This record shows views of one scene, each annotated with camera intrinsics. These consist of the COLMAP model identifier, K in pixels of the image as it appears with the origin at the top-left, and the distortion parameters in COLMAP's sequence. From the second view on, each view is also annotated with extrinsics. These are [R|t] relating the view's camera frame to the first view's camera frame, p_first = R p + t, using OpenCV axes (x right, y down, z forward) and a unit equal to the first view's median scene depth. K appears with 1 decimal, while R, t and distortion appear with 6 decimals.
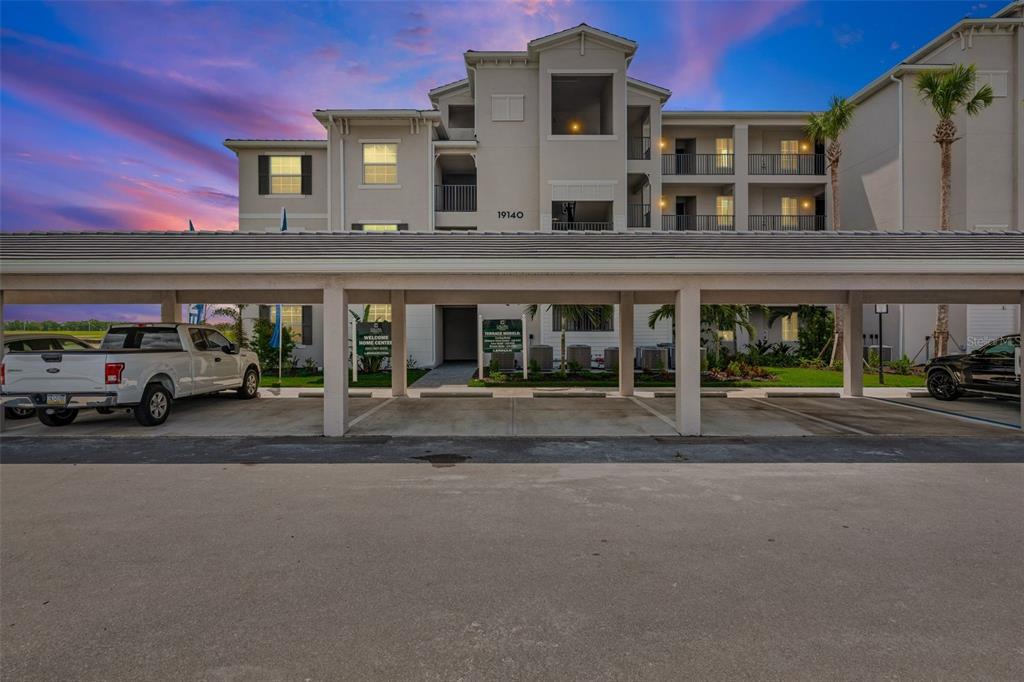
lens RADIAL K [[551.9, 0, 517.2], [0, 551.9, 330.6], [0, 0, 1]] dist [-0.002455, 0.000345]
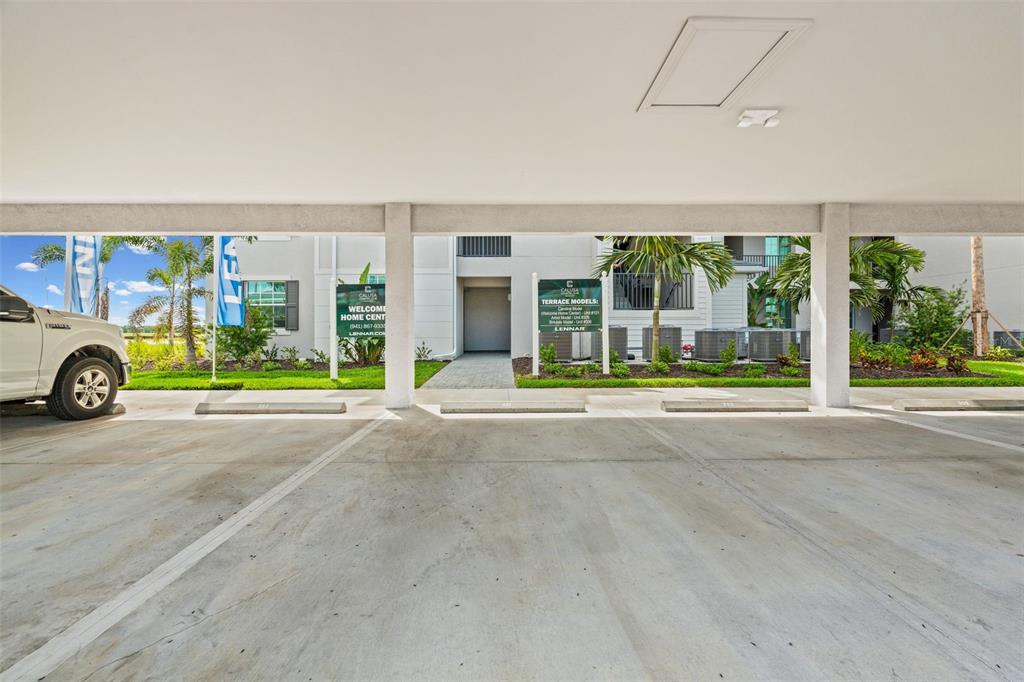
lens RADIAL K [[446.6, 0, 513.8], [0, 446.6, 344.5], [0, 0, 1]] dist [-0.002360, 0.000026]
pose [[0.999936, -0.002522, 0.011020, -0.096226], [0.002241, 0.999673, 0.025466, 0.040771], [-0.011081, -0.025439, 0.999615, 0.492410]]
